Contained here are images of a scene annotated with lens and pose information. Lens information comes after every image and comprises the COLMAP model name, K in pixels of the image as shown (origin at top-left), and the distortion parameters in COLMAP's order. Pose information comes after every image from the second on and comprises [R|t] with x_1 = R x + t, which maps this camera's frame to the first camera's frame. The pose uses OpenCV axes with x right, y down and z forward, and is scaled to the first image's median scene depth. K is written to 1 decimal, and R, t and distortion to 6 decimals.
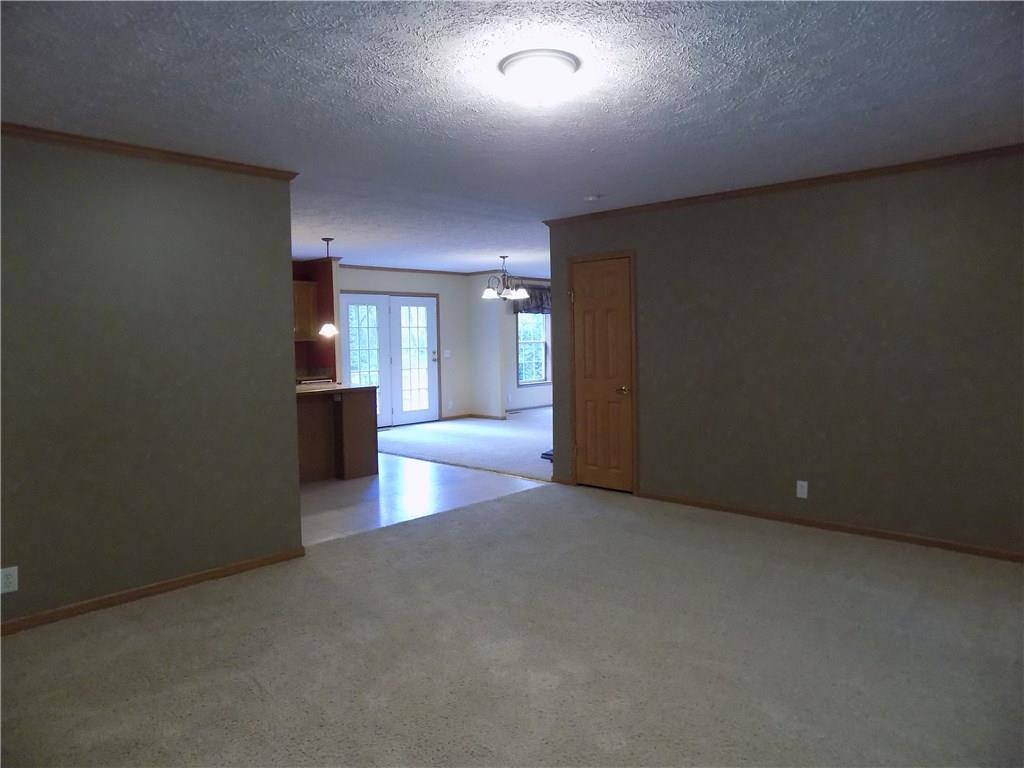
lens RADIAL K [[697.2, 0, 512.6], [0, 697.2, 385.1], [0, 0, 1]] dist [-0.072418, 0.067120]
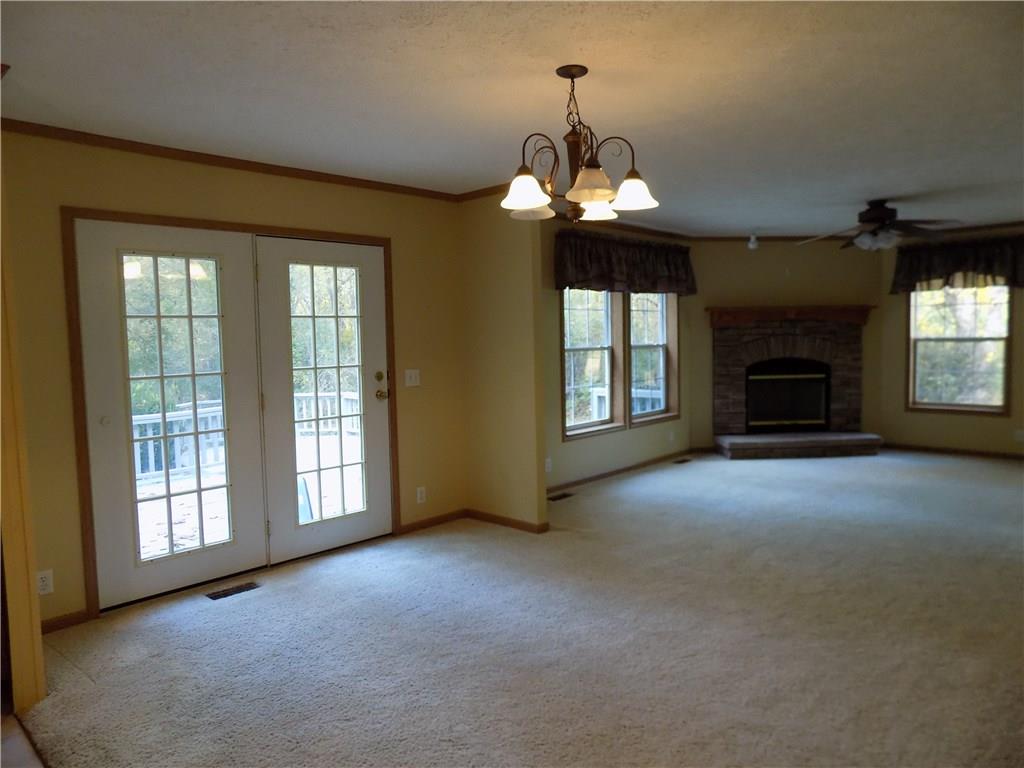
lens RADIAL K [[697.2, 0, 517.6], [0, 697.2, 380.3], [0, 0, 1]] dist [-0.072418, 0.067120]
pose [[0.999912, -0.007102, 0.011173, -0.084667], [0.007185, 0.999947, -0.007368, -0.104188], [-0.011120, 0.007448, 0.999910, 1.470284]]
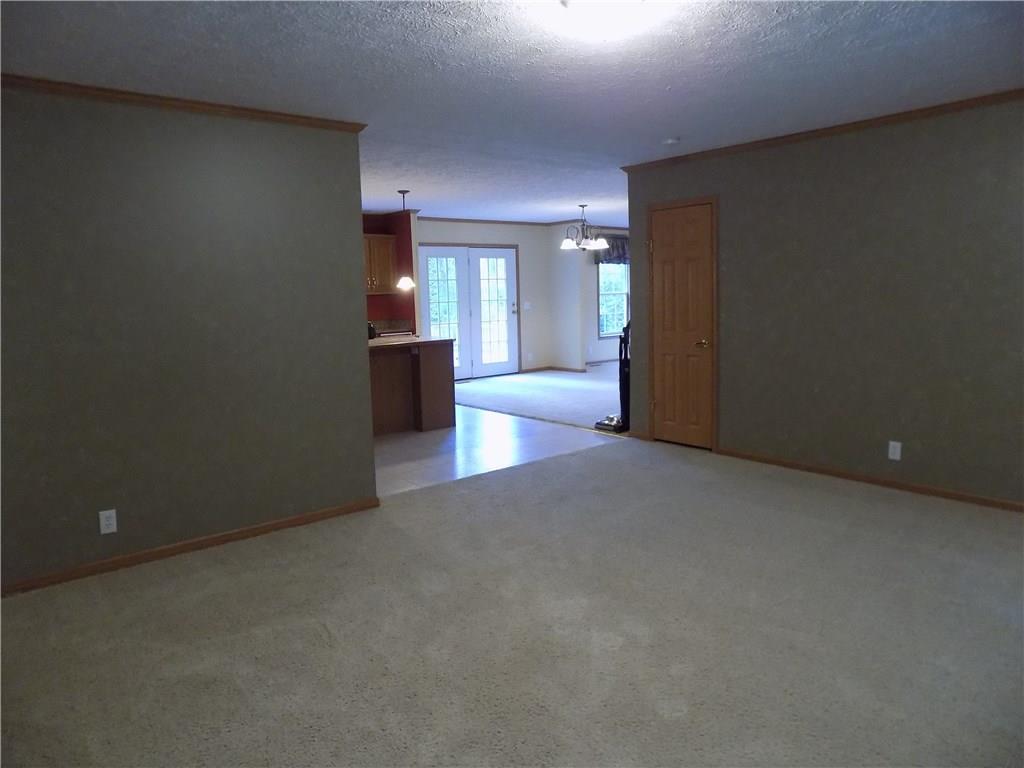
lens RADIAL K [[697.2, 0, 511.7], [0, 697.2, 383.2], [0, 0, 1]] dist [-0.072418, 0.067120]
pose [[0.992429, 0.006801, -0.122629, 0.018562], [0.001394, 0.997778, 0.066617, -0.002688], [0.122809, -0.066284, 0.990214, 0.020818]]
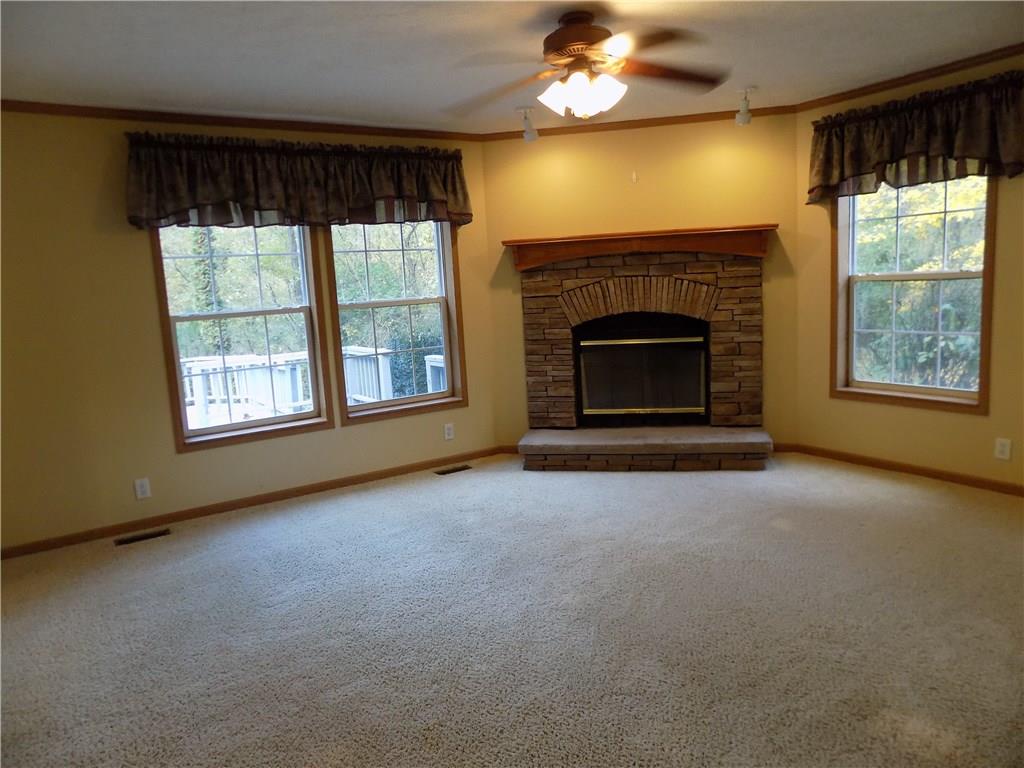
lens RADIAL K [[697.2, 0, 516.4], [0, 697.2, 380.4], [0, 0, 1]] dist [-0.072418, 0.067120]
pose [[0.976351, -0.007451, -0.216061, 0.708891], [0.024527, 0.996771, 0.076459, -0.152958], [0.214794, -0.079951, 0.973381, 2.080045]]
